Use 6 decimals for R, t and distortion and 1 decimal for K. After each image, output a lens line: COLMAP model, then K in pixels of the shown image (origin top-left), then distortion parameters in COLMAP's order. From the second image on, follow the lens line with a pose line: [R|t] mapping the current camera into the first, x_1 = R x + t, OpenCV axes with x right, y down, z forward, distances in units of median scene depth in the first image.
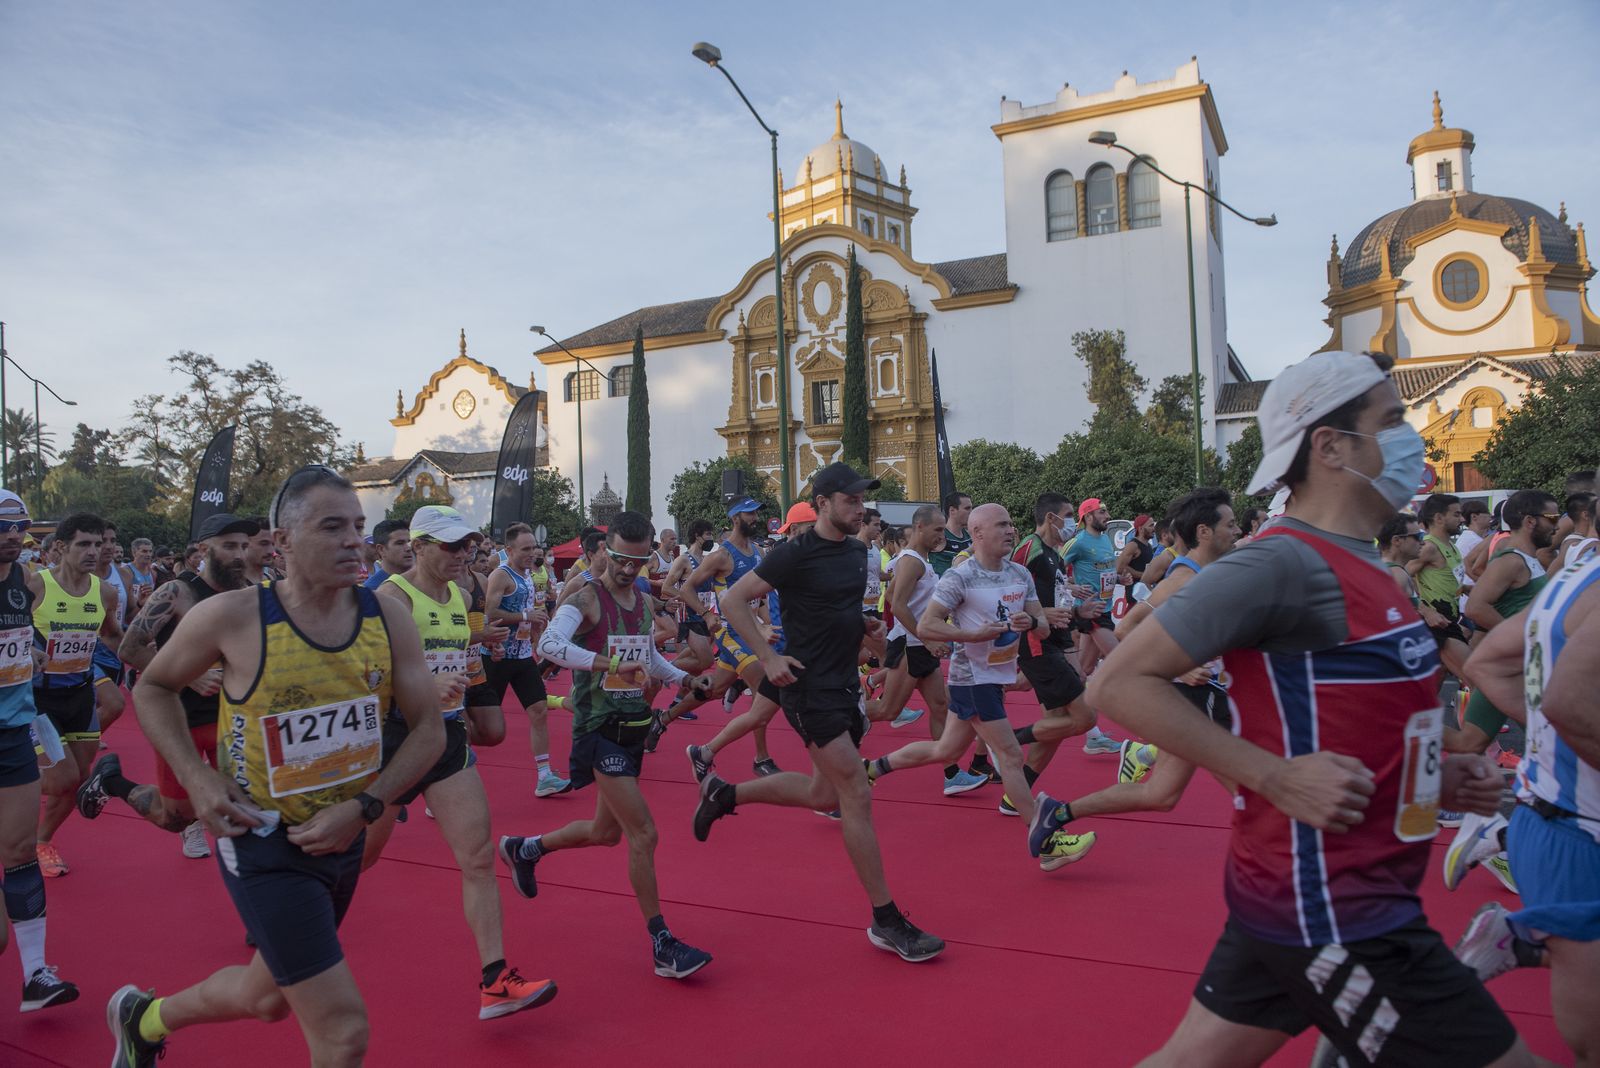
lens RADIAL K [[1097.5, 0, 798.1], [0, 1097.5, 523.2], [0, 0, 1]] dist [-0.047965, -0.004664]
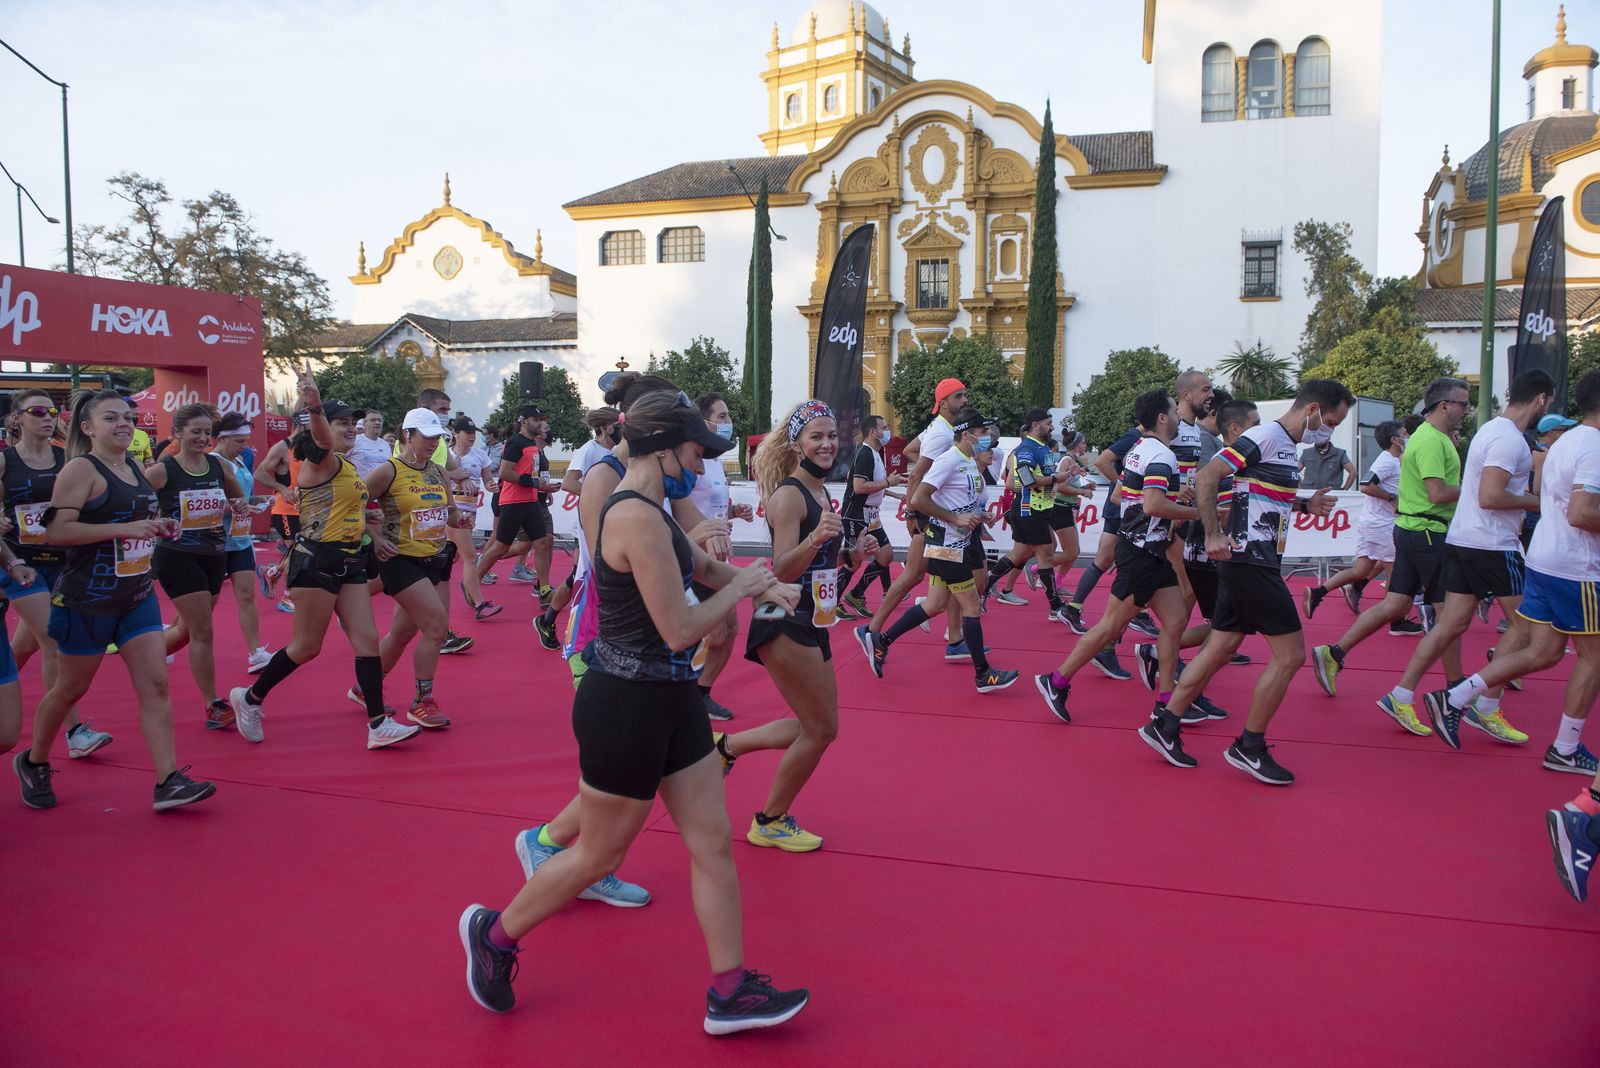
lens RADIAL K [[1097.5, 0, 798.1], [0, 1097.5, 523.2], [0, 0, 1]] dist [-0.047965, -0.004664]
pose [[0.983263, 0.023415, 0.180680, -0.236397], [-0.039857, 0.995330, 0.087915, 0.010083], [-0.177777, -0.093645, 0.979605, 0.125366]]
